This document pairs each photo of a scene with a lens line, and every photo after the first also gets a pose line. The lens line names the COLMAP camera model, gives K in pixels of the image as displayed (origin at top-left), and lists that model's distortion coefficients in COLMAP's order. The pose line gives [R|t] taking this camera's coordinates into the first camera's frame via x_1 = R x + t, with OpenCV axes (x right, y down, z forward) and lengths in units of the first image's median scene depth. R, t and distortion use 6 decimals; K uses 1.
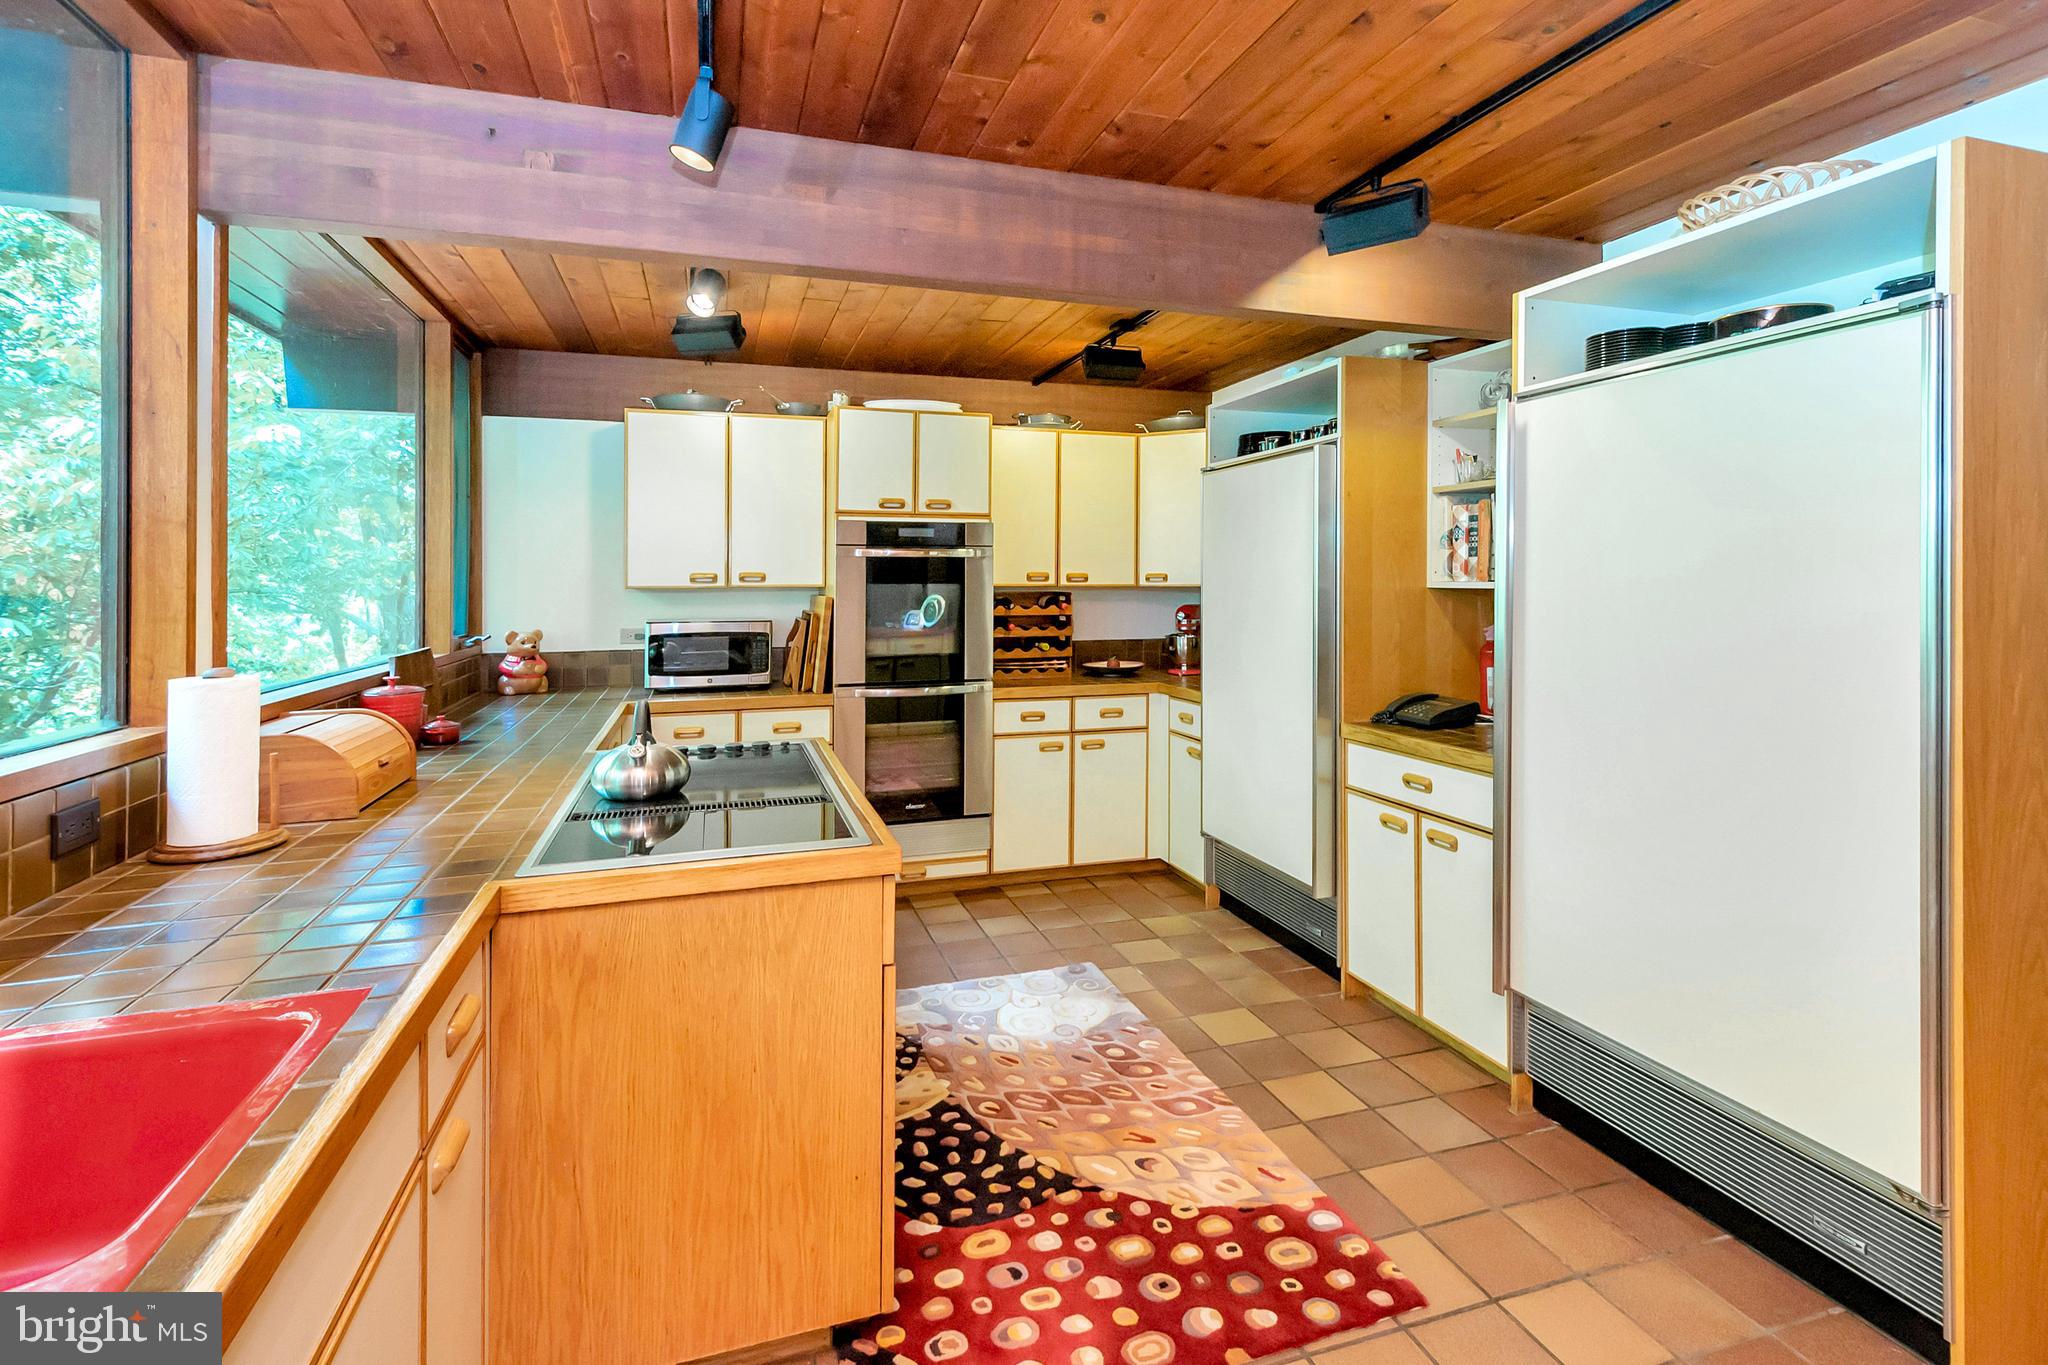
lens RADIAL K [[943.5, 0, 1019.4], [0, 943.5, 588.7], [0, 0, 1]] dist [-0.000143, -0.000070]
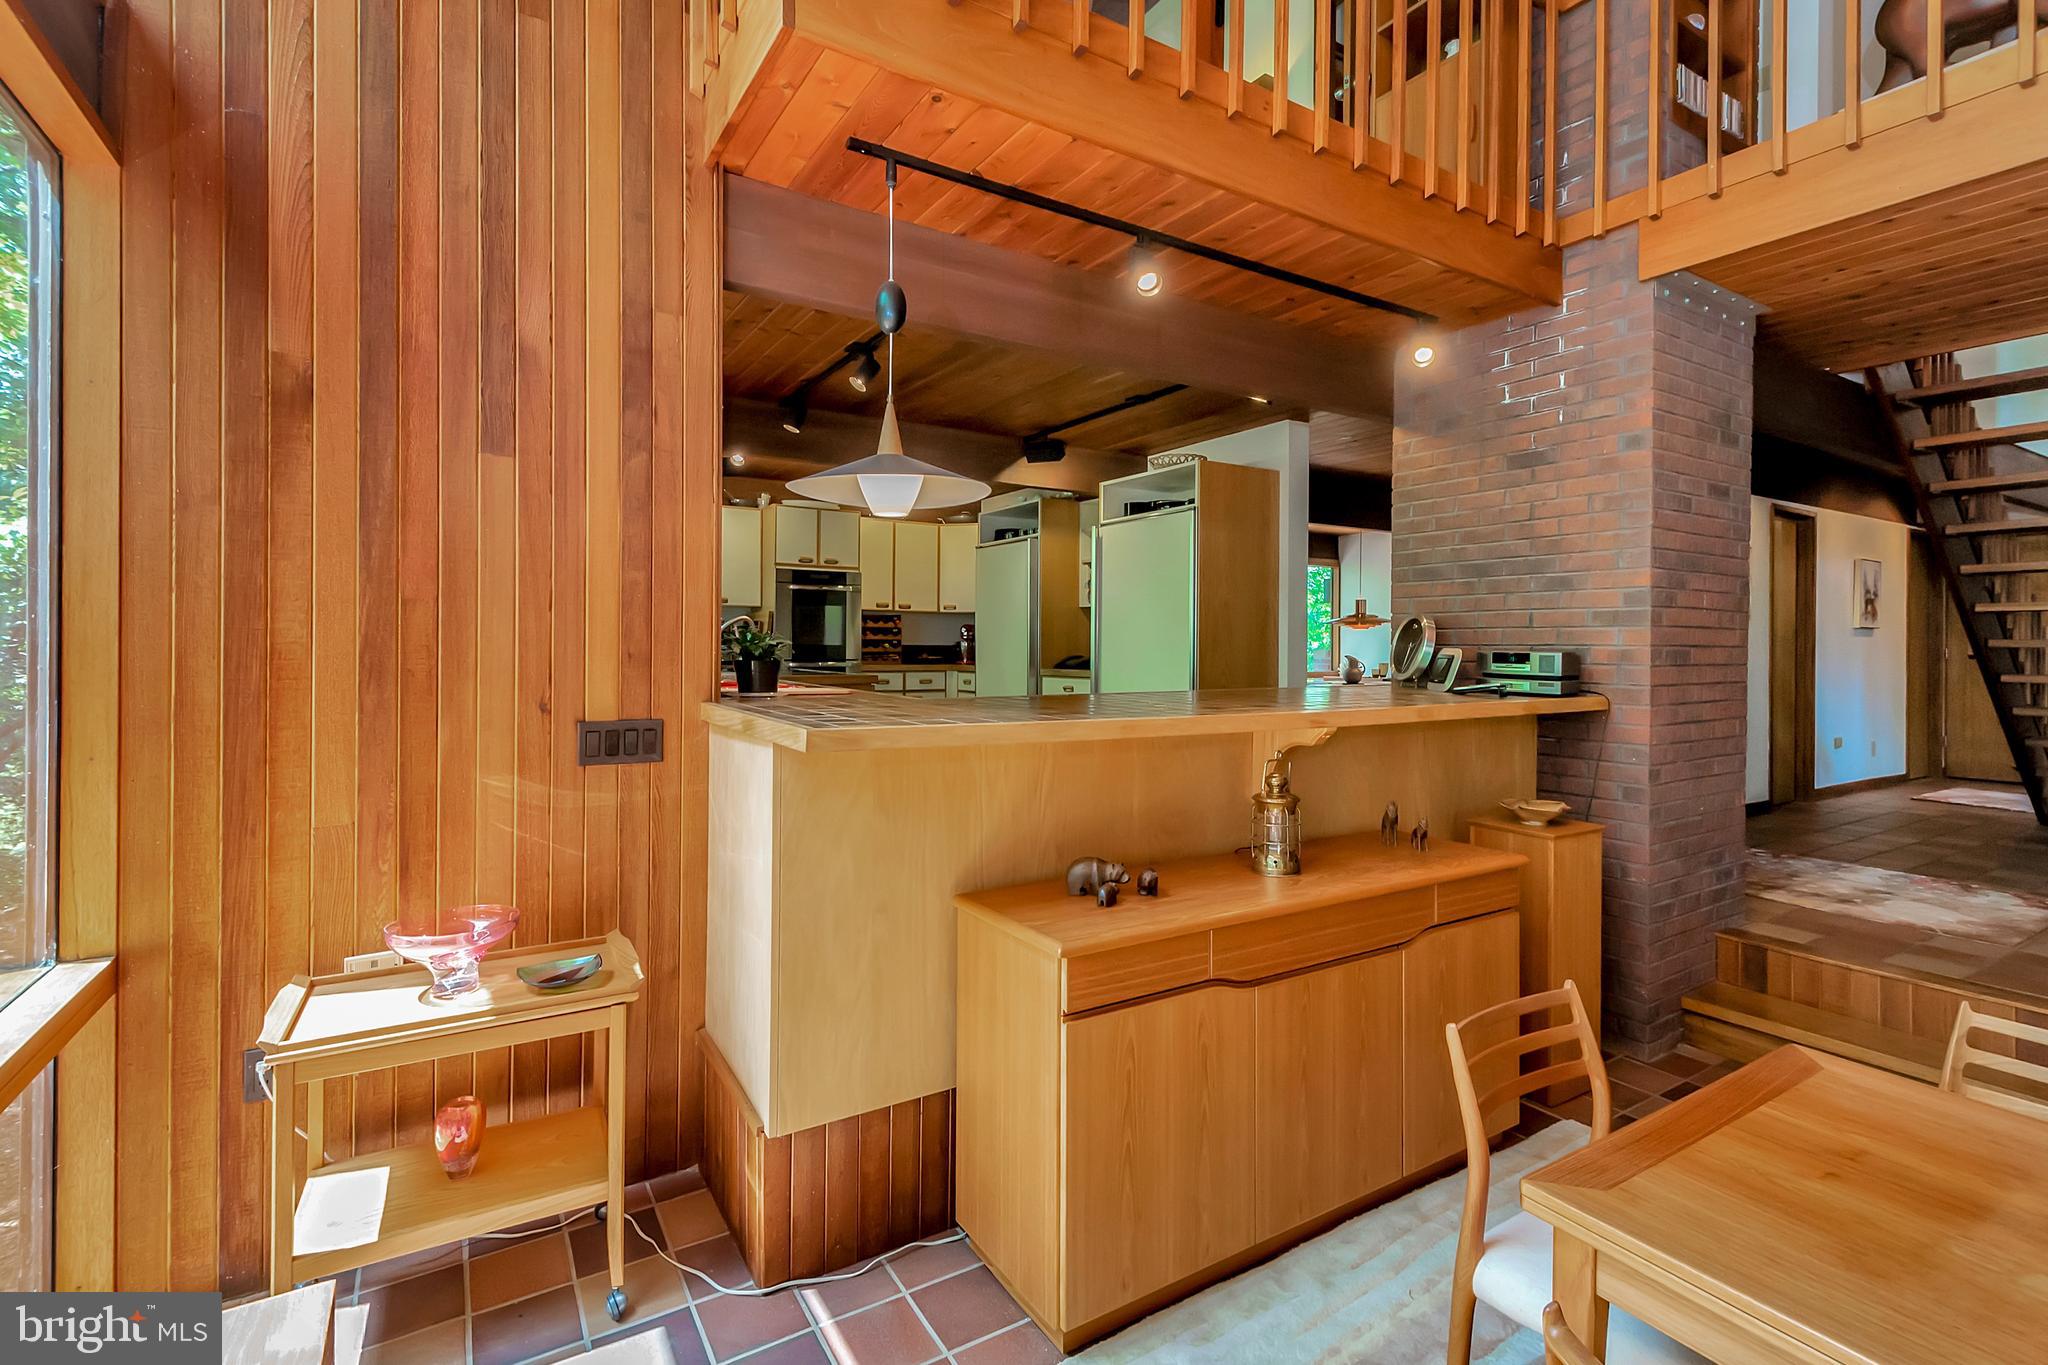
lens RADIAL K [[923.3, 0, 1021.6], [0, 923.3, 666.0], [0, 0, 1]] dist [0.001334, 0.000135]
pose [[0.970230, -0.000372, 0.242186, -0.161022], [-0.003328, 0.999884, 0.014870, 0.082223], [-0.242164, -0.015233, 0.970116, -0.797178]]
